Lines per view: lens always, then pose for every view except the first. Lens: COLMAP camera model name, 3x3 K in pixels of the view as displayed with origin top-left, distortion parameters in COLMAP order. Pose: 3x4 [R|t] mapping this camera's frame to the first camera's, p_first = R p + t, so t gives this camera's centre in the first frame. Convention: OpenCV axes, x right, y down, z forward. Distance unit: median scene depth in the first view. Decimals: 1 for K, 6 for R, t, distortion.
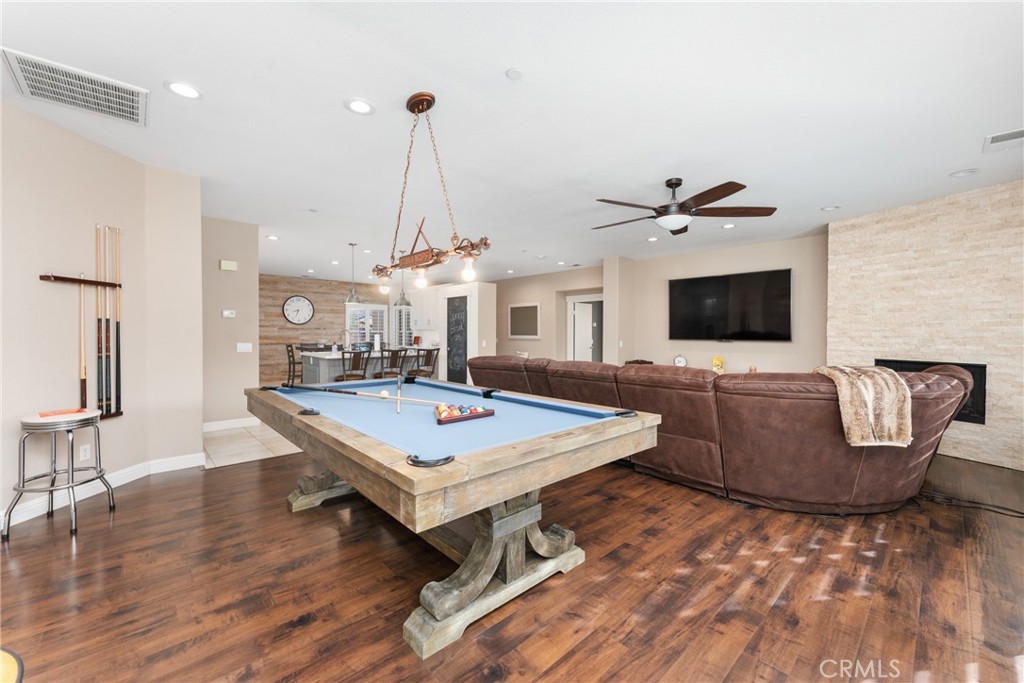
lens RADIAL K [[410.1, 0, 507.7], [0, 410.1, 339.1], [0, 0, 1]] dist [-0.001393, 0.000276]
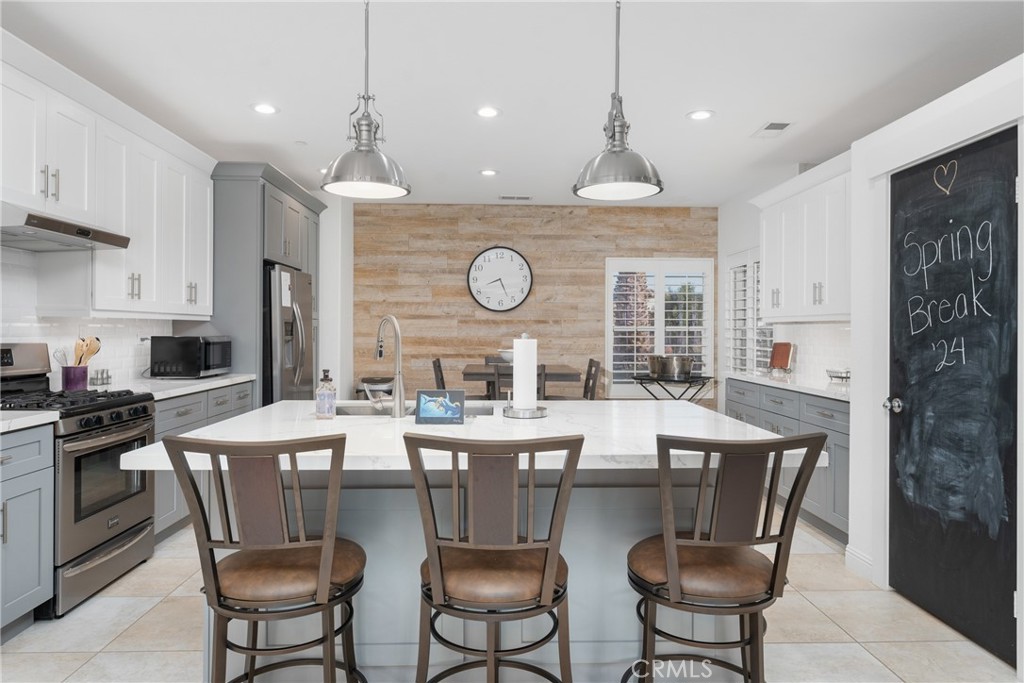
lens RADIAL K [[629.6, 0, 510.6], [0, 629.6, 333.8], [0, 0, 1]] dist [-0.003808, -0.000285]
pose [[0.766093, 0.002593, -0.642725, -0.158461], [-0.010992, 0.999898, -0.009067, -0.015541], [0.642636, 0.014011, 0.766044, 1.111851]]
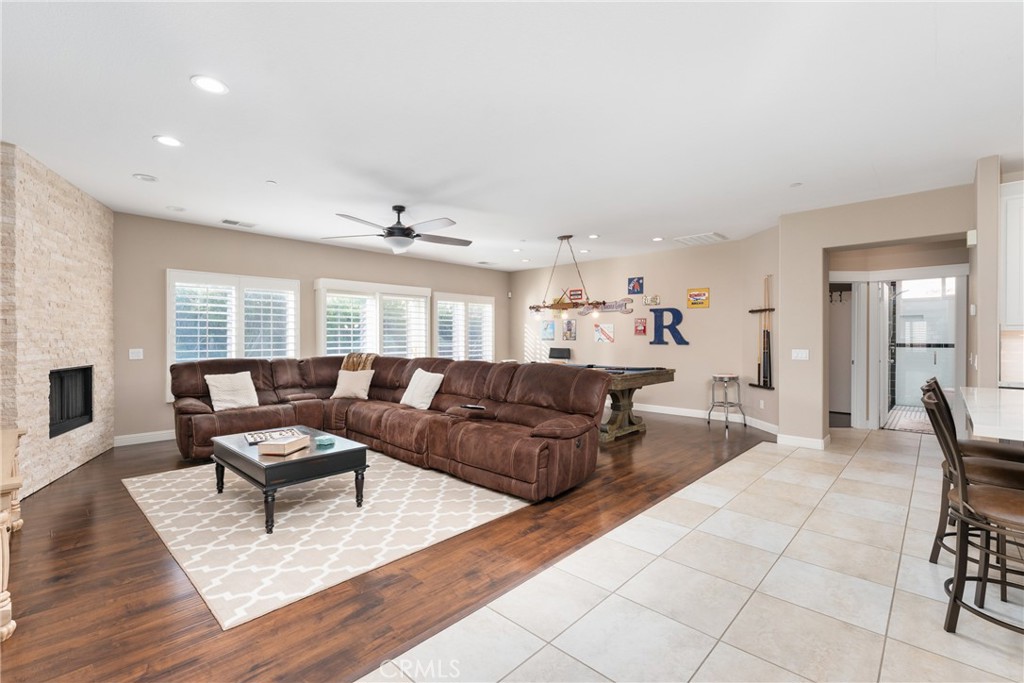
lens RADIAL K [[447.0, 0, 507.2], [0, 447.0, 337.4], [0, 0, 1]] dist [-0.003150, 0.000537]
pose [[-0.997762, -0.003144, -0.066784, 0.141990], [-0.003904, 0.999929, 0.011247, -0.022104], [0.066744, 0.011482, -0.997704, 1.833755]]
